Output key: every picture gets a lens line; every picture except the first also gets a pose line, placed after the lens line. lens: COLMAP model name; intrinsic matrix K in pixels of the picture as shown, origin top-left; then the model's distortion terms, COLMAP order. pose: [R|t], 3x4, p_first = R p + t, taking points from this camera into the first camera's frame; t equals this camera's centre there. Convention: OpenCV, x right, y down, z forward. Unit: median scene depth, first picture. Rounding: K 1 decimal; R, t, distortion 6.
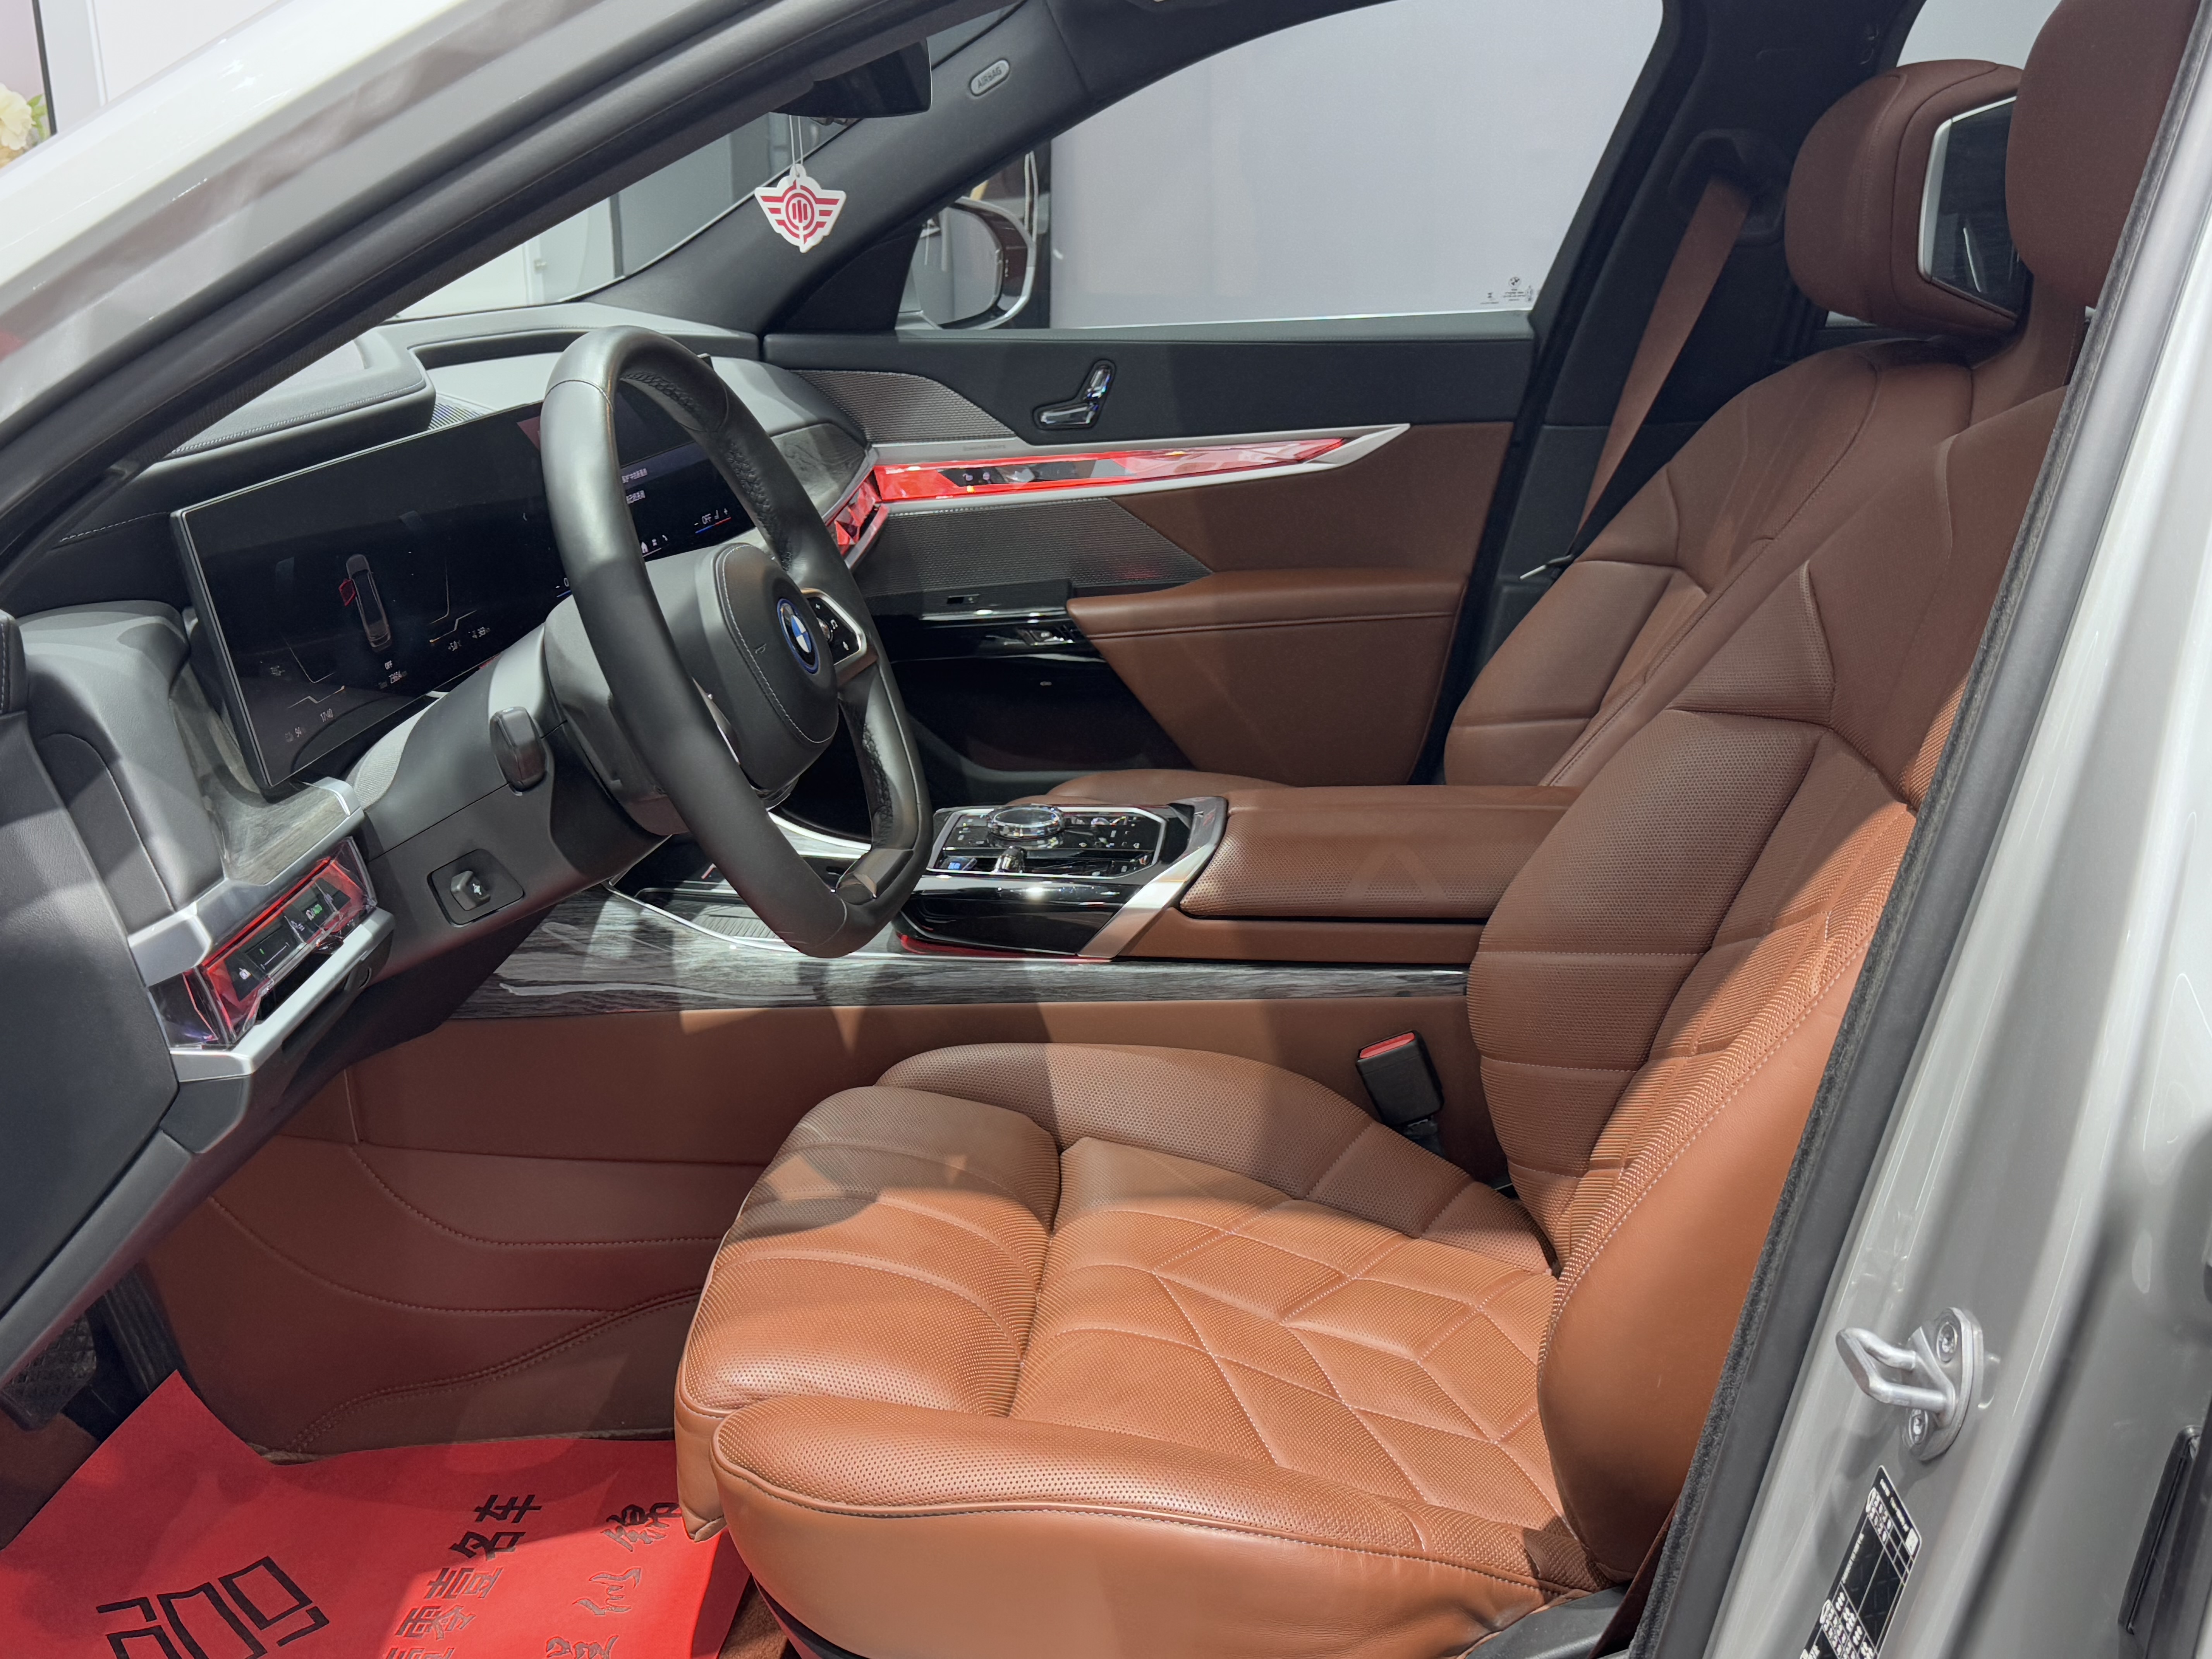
lens RADIAL K [[2207.5, 0, 1074.8], [0, 2207.5, 862.3], [0, 0, 1]] dist [0.238202, -0.592490]
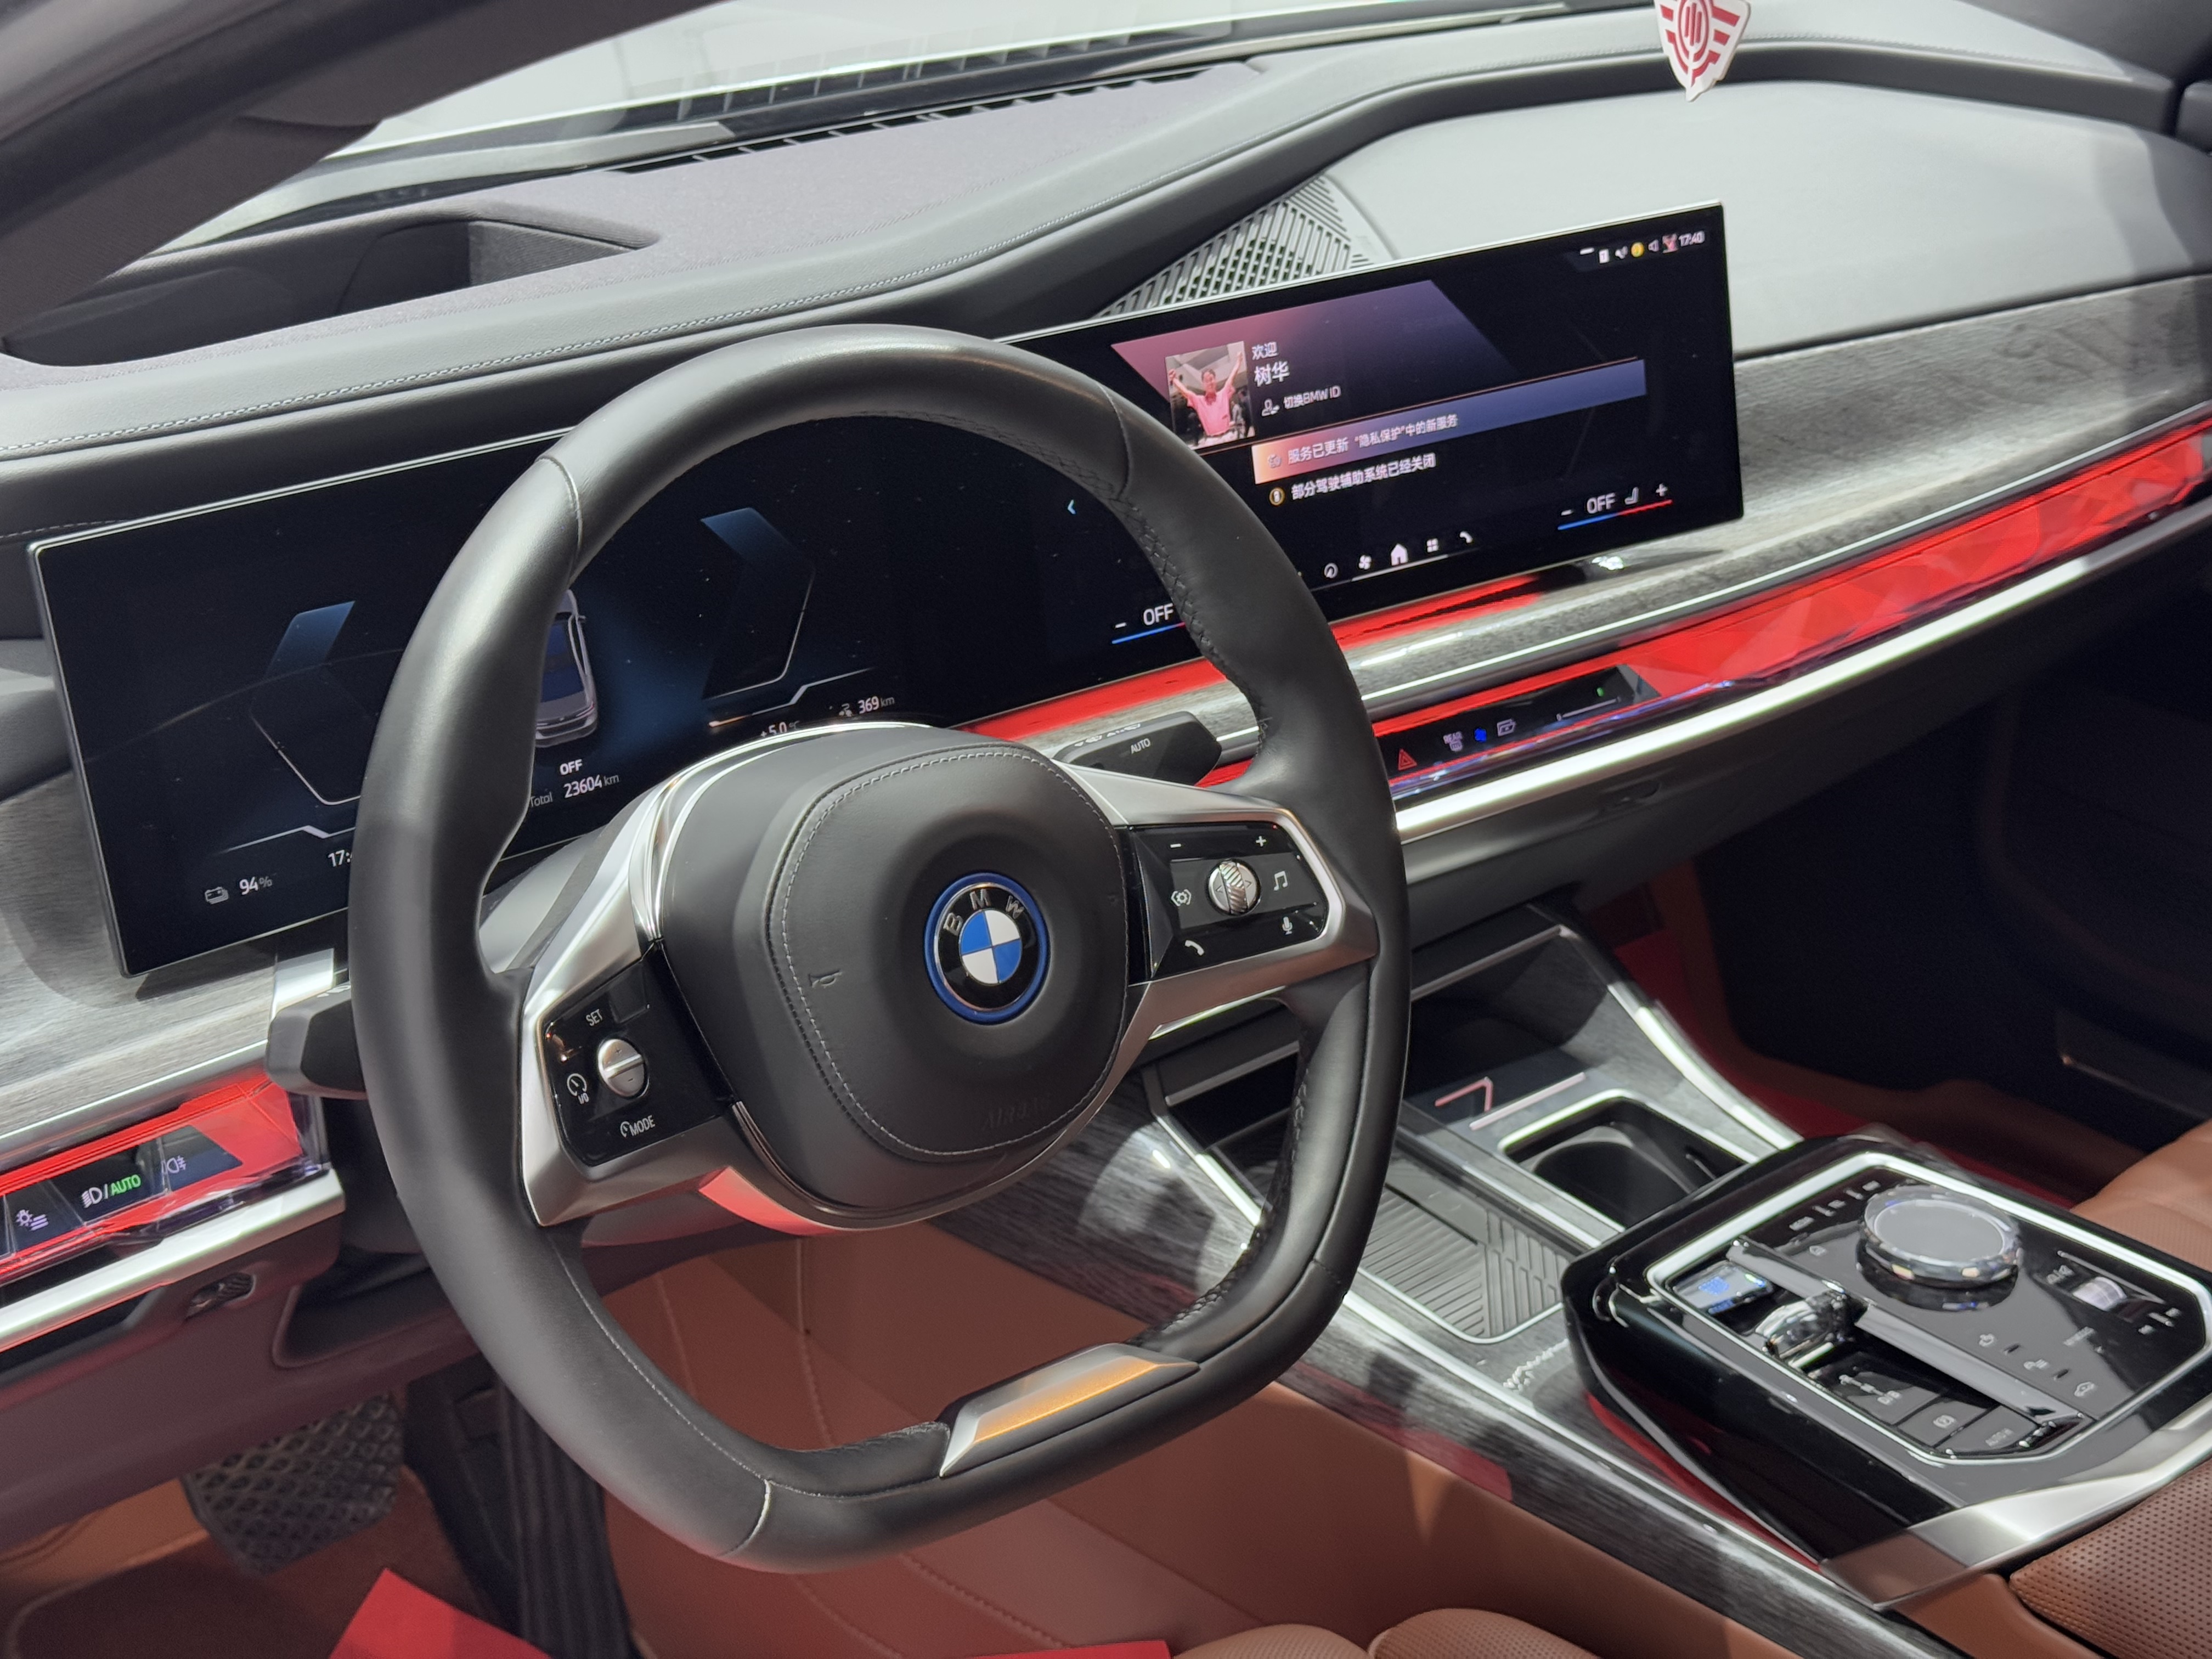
lens RADIAL K [[3102.7, 0, 1096.7], [0, 3102.7, 843.6], [0, 0, 1]] dist [0.115878, -0.044605]
pose [[0.731483, 0.302175, -0.611247, 0.270616], [-0.225197, 0.953201, 0.201728, -0.224457], [0.643598, -0.009910, 0.765299, 0.361877]]
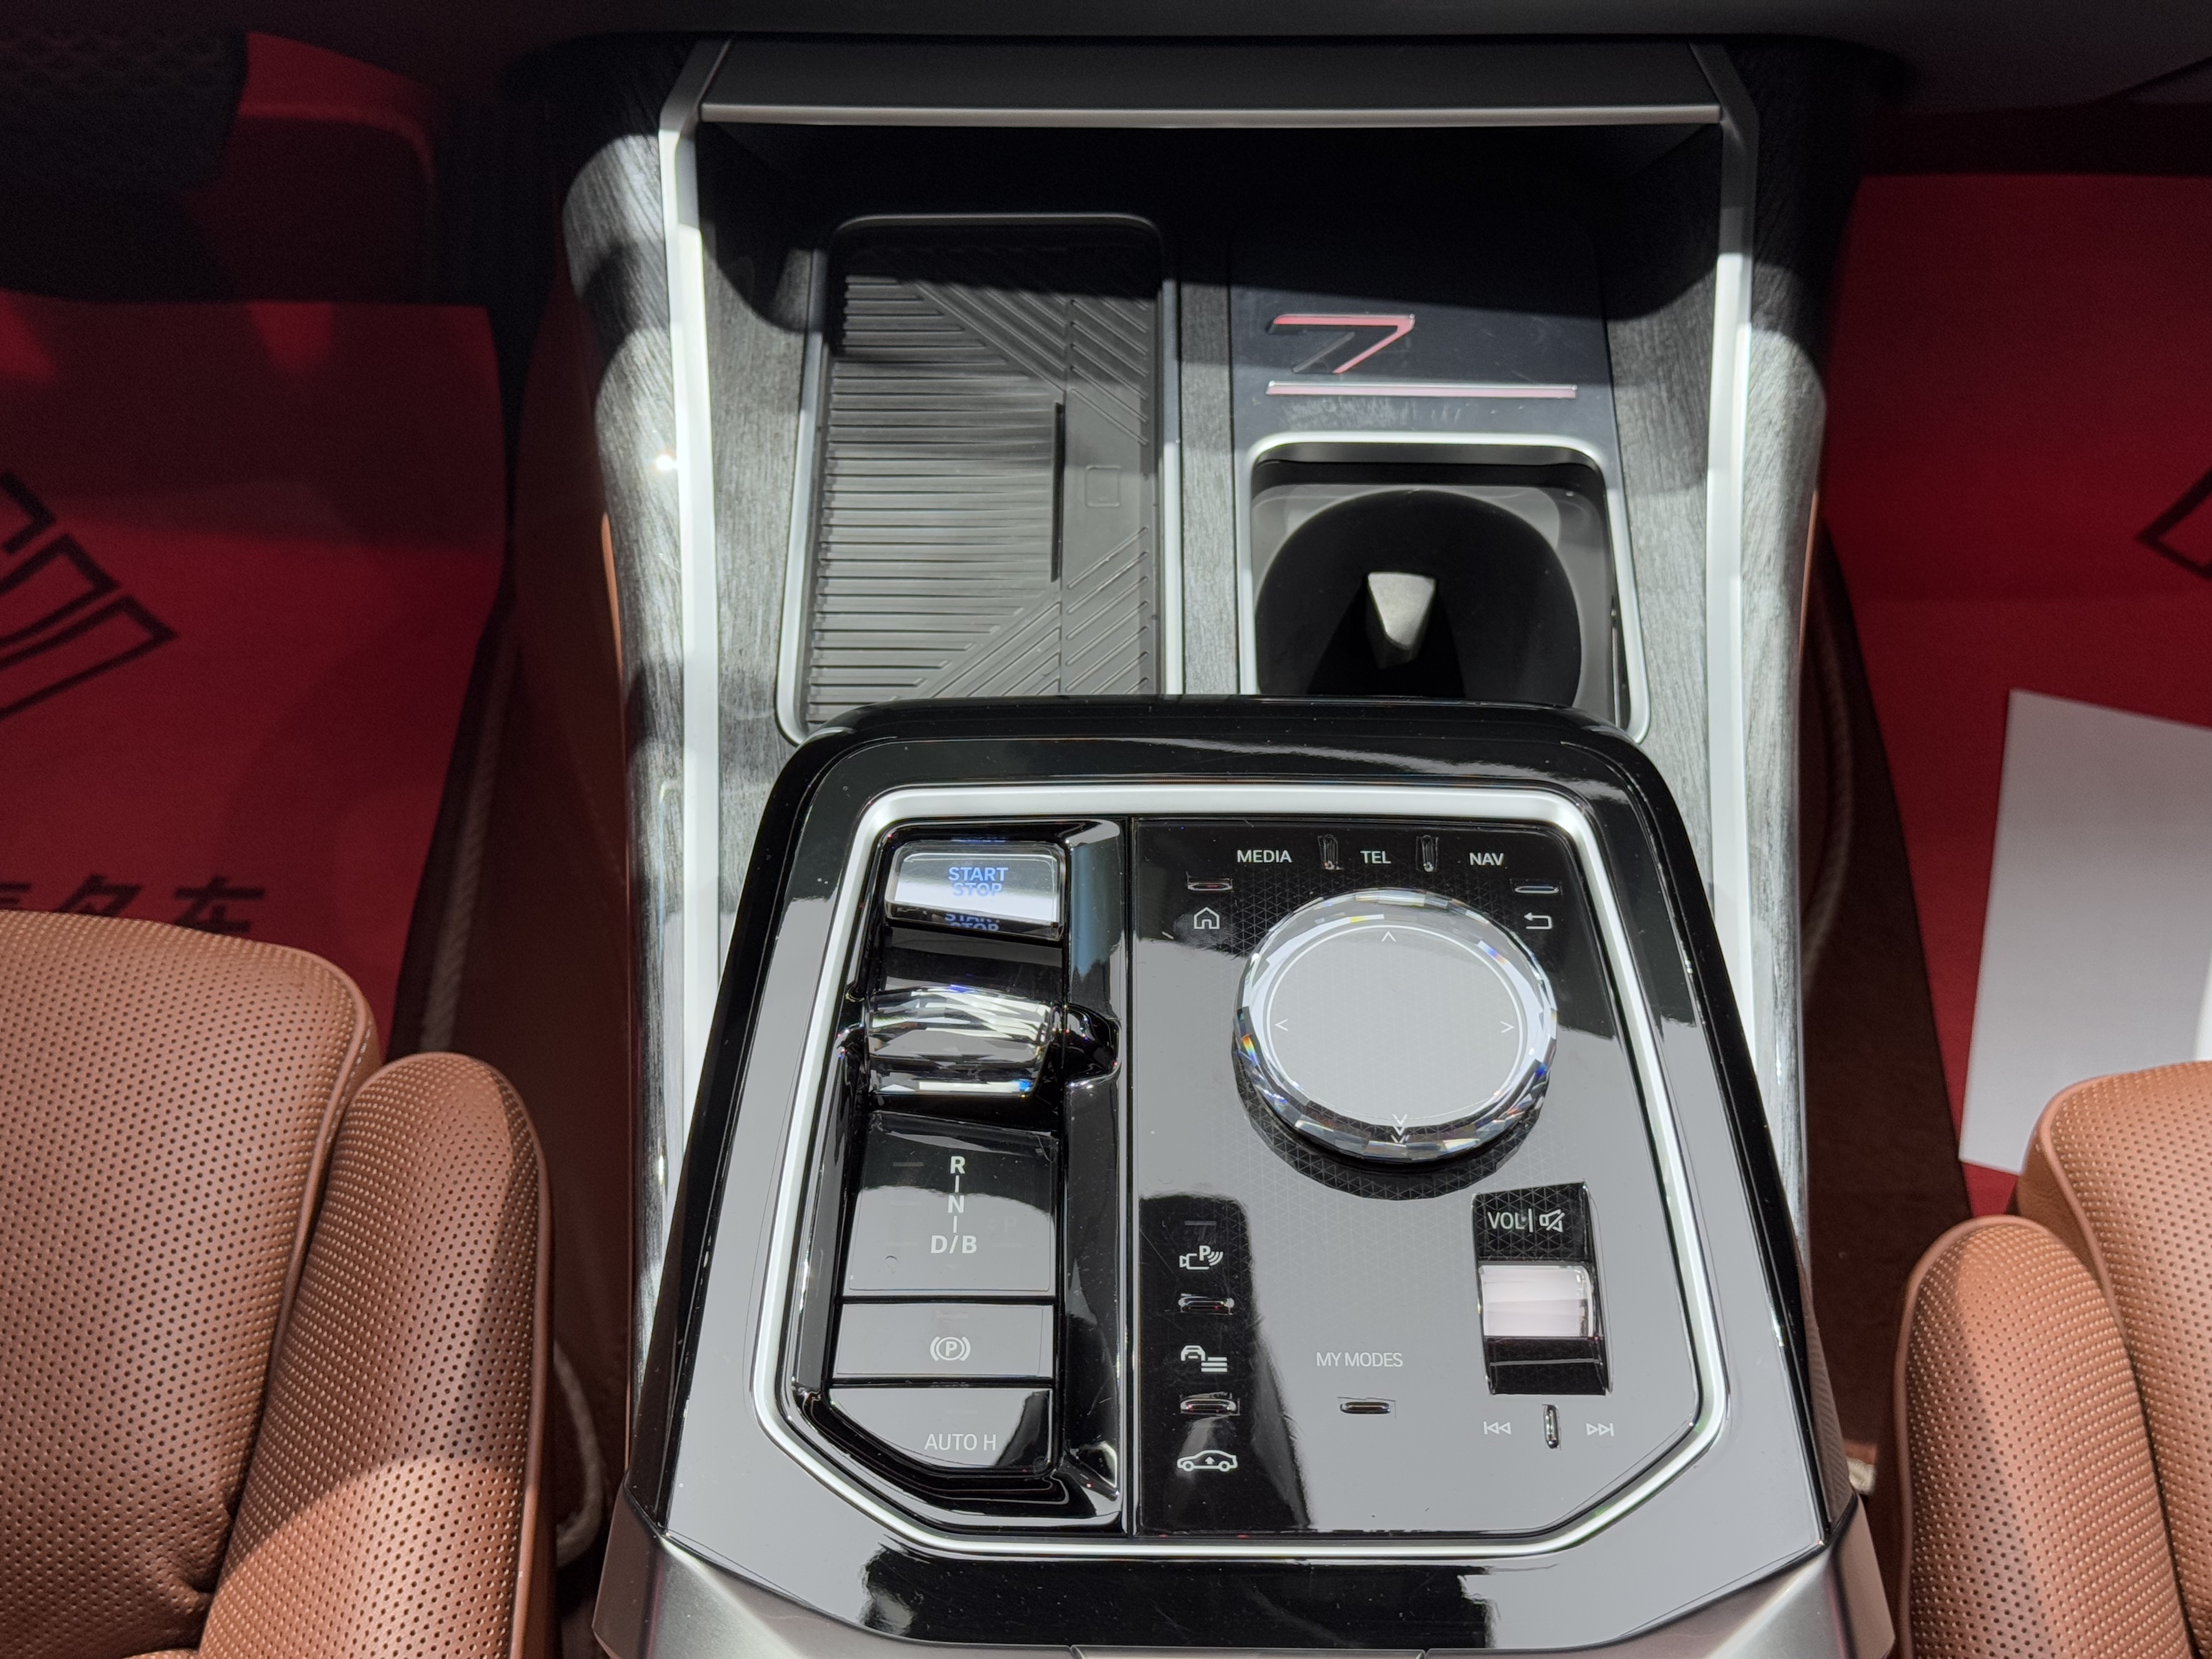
lens RADIAL K [[3102.7, 0, 1096.7], [0, 3102.7, 843.6], [0, 0, 1]] dist [0.115878, -0.044605]
pose [[0.091760, 0.783484, -0.614600, 0.186485], [-0.310018, 0.609007, 0.730068, -0.299182], [0.946292, 0.123546, 0.298776, 0.948062]]
